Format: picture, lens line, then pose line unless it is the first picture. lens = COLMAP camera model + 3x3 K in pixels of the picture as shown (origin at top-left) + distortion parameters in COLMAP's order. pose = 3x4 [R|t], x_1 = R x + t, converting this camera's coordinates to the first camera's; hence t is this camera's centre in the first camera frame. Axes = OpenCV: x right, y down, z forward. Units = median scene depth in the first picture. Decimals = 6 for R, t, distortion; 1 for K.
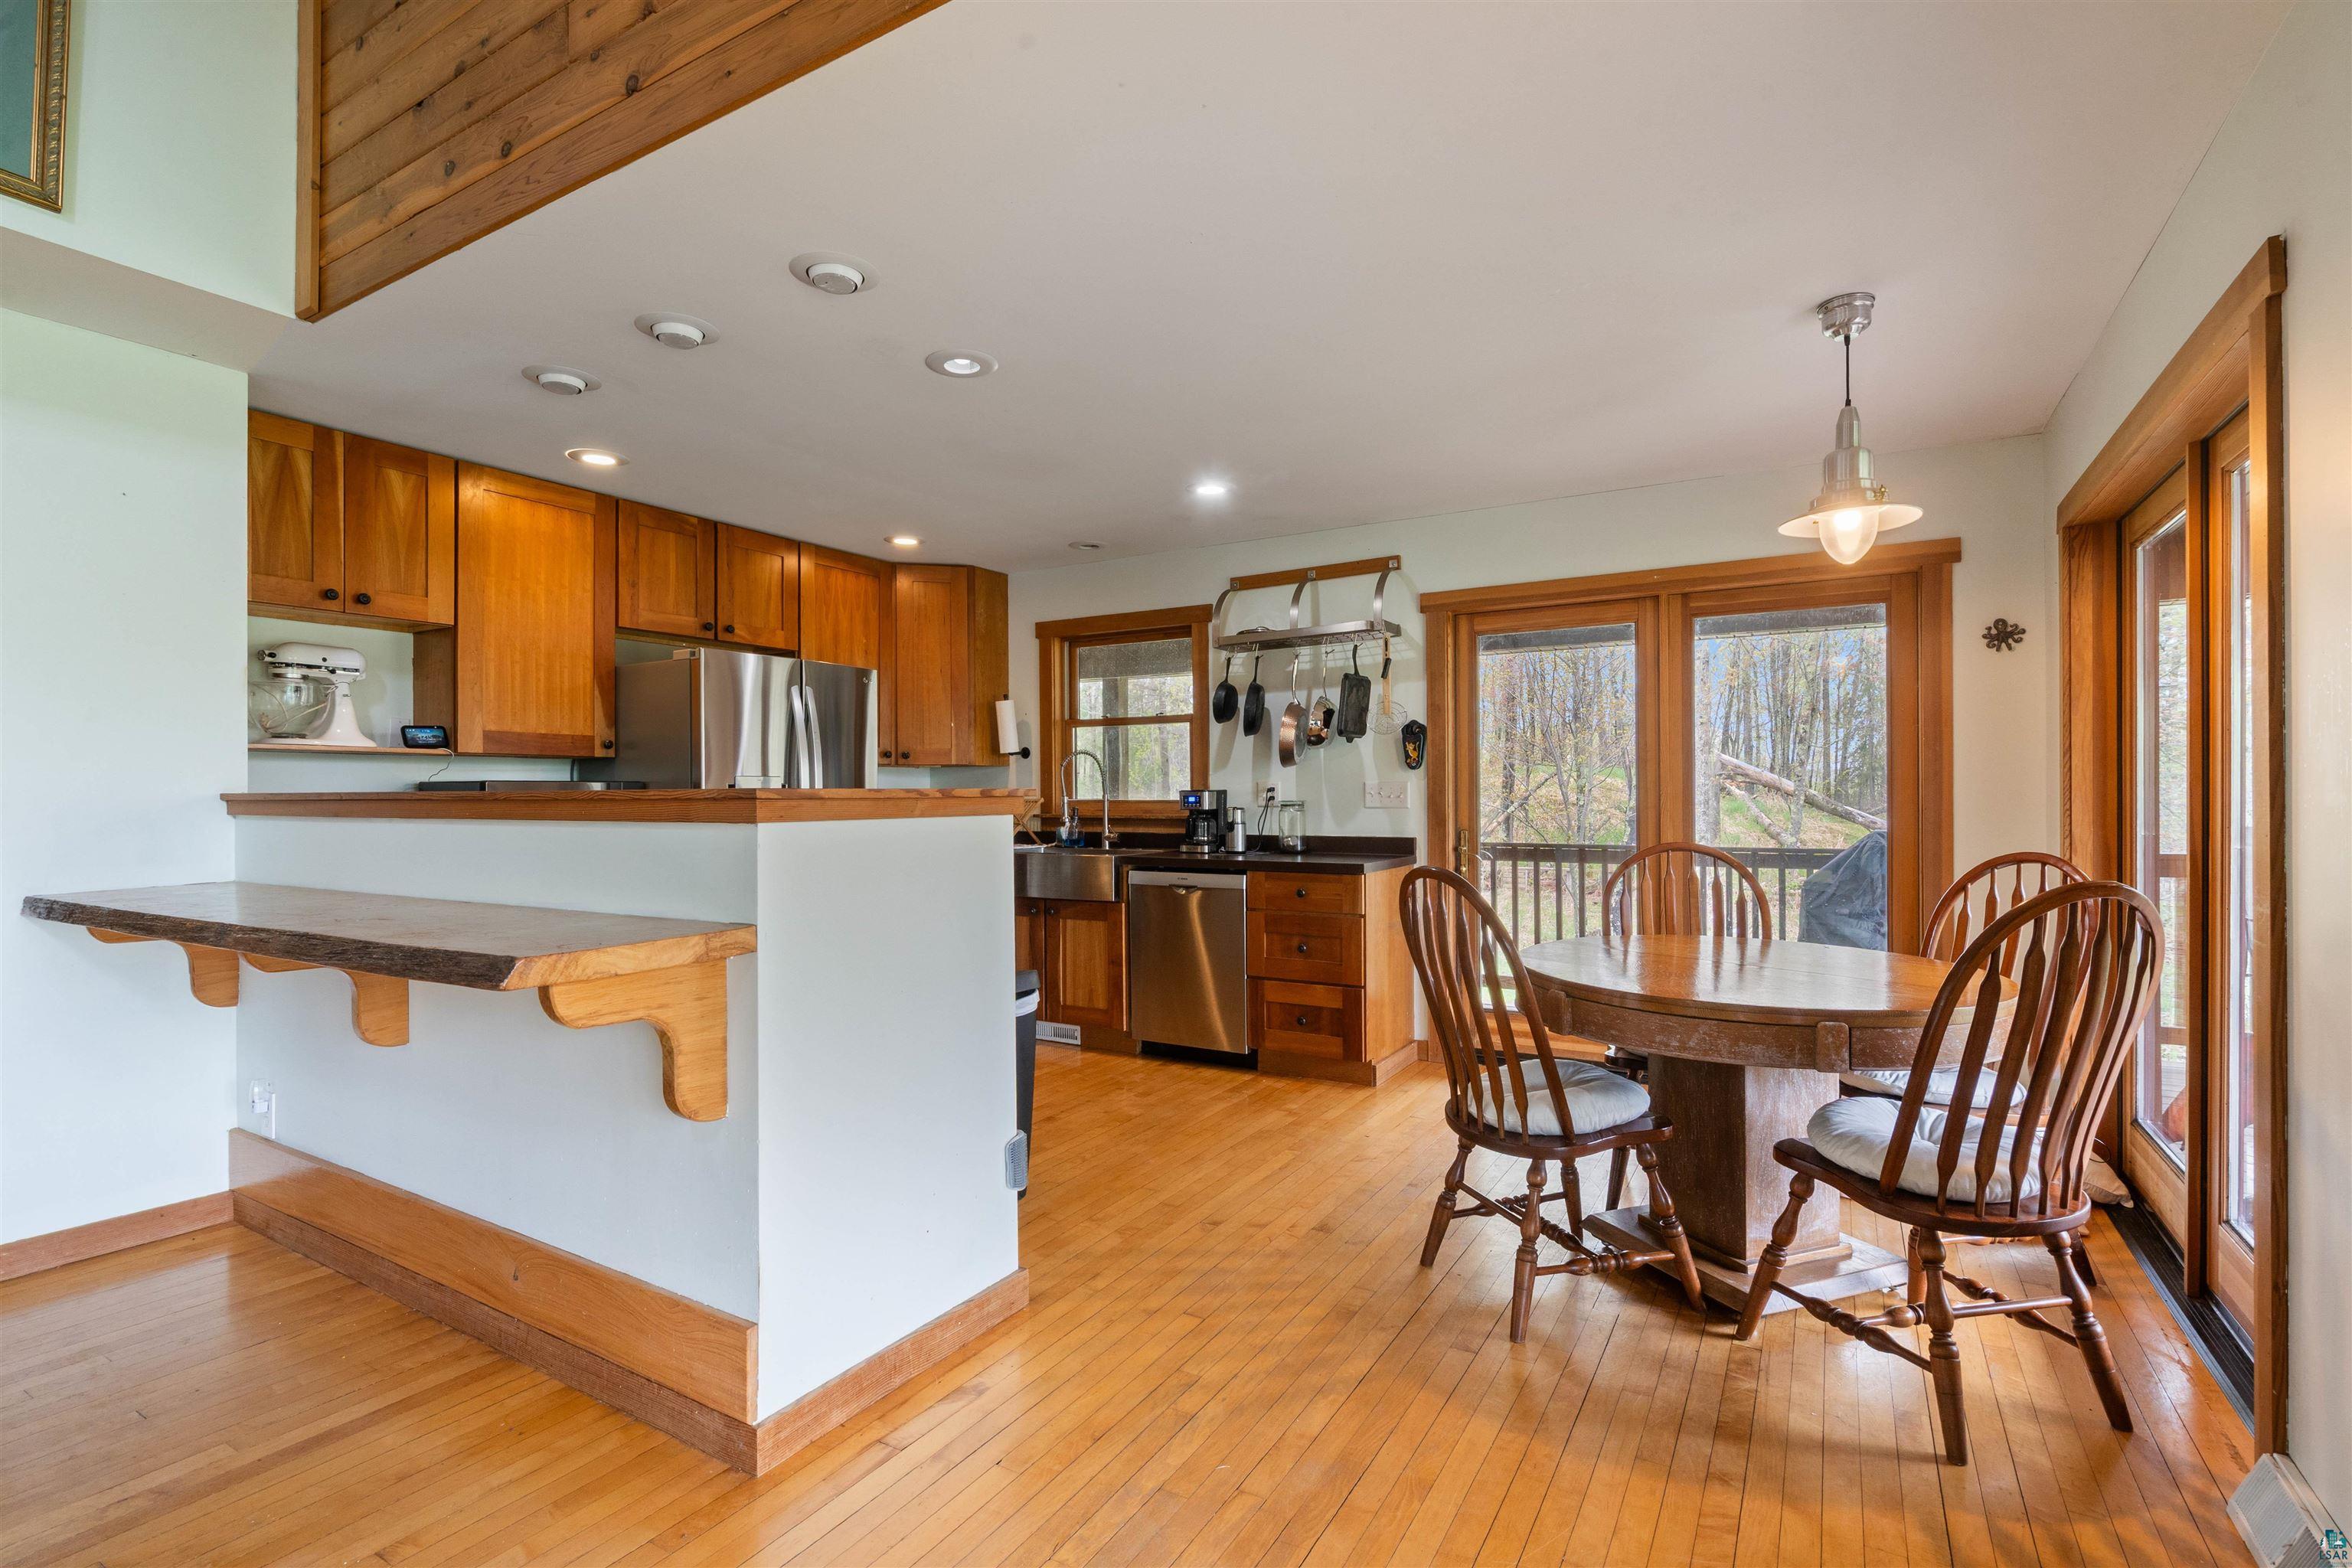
lens RADIAL K [[1107.9, 0, 1176.0], [0, 1107.9, 784.0], [0, 0, 1]] dist [-0.004617, -0.000152]
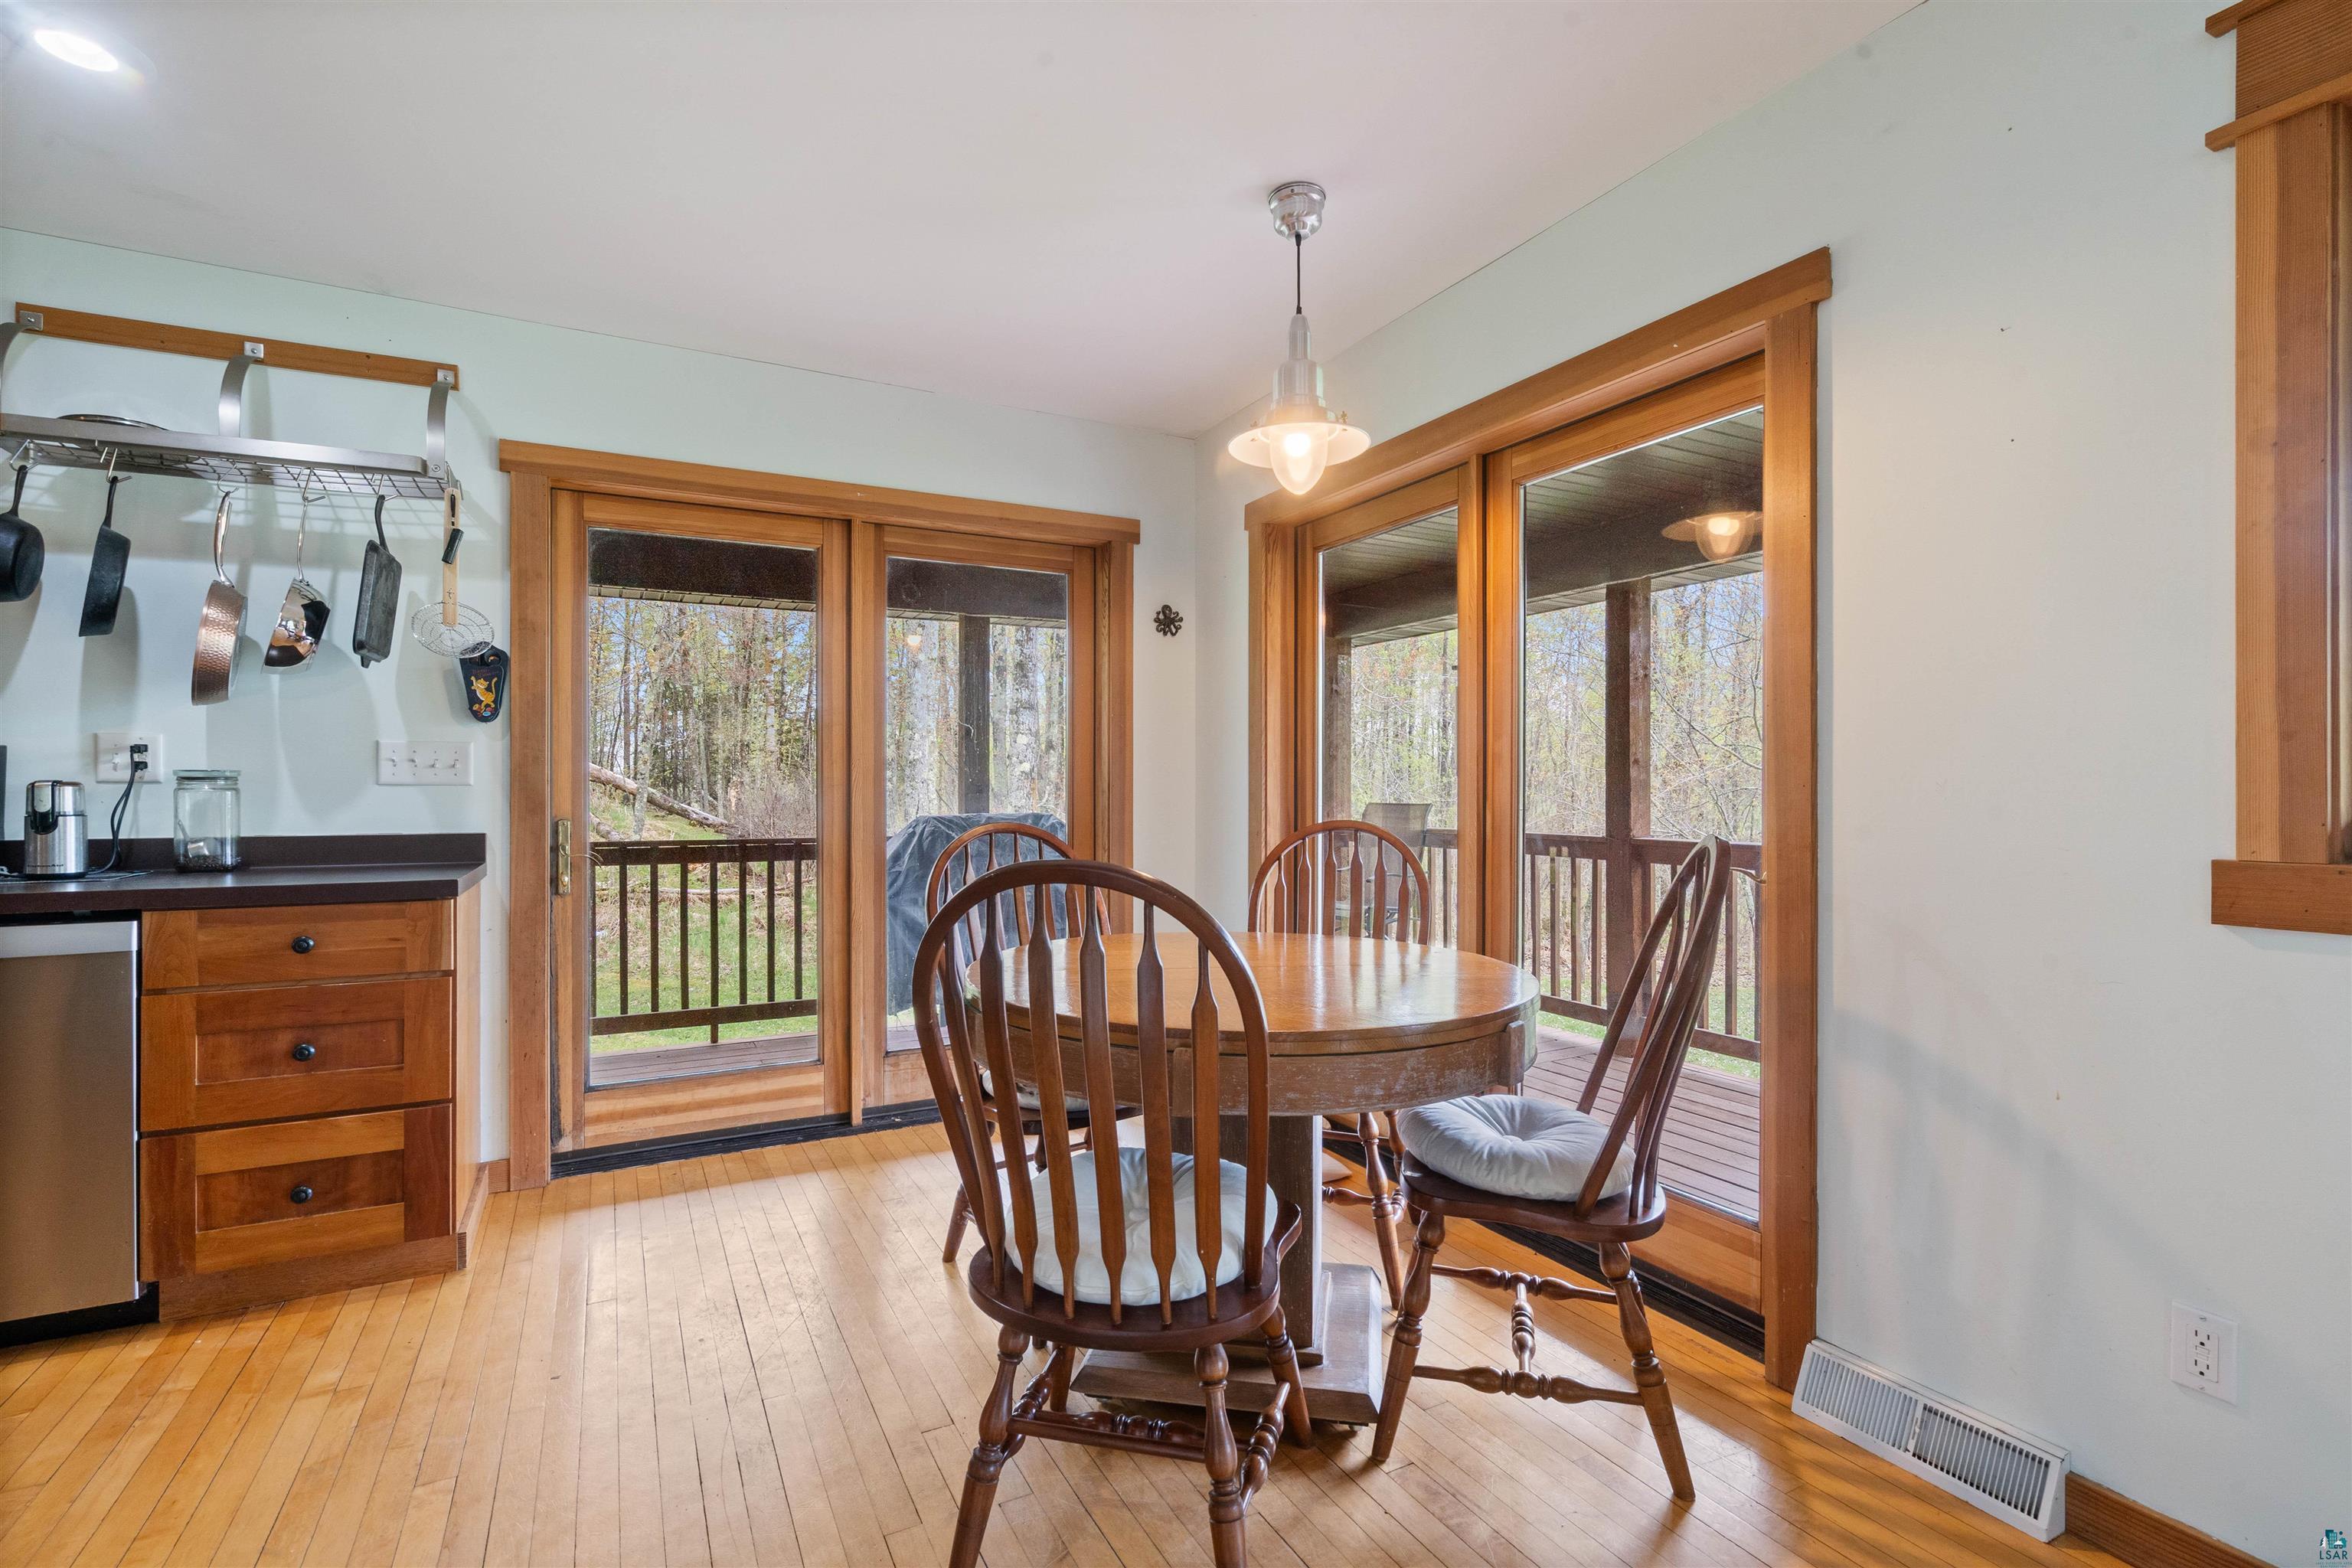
lens RADIAL K [[1065.2, 0, 1171.1], [0, 1065.2, 790.7], [0, 0, 1]] dist [0.001319, 0.000388]
pose [[0.515172, 0.004911, 0.857073, -0.094506], [-0.009258, 0.999957, -0.000165, 0.021299], [-0.857037, -0.007850, 0.515195, 0.365940]]
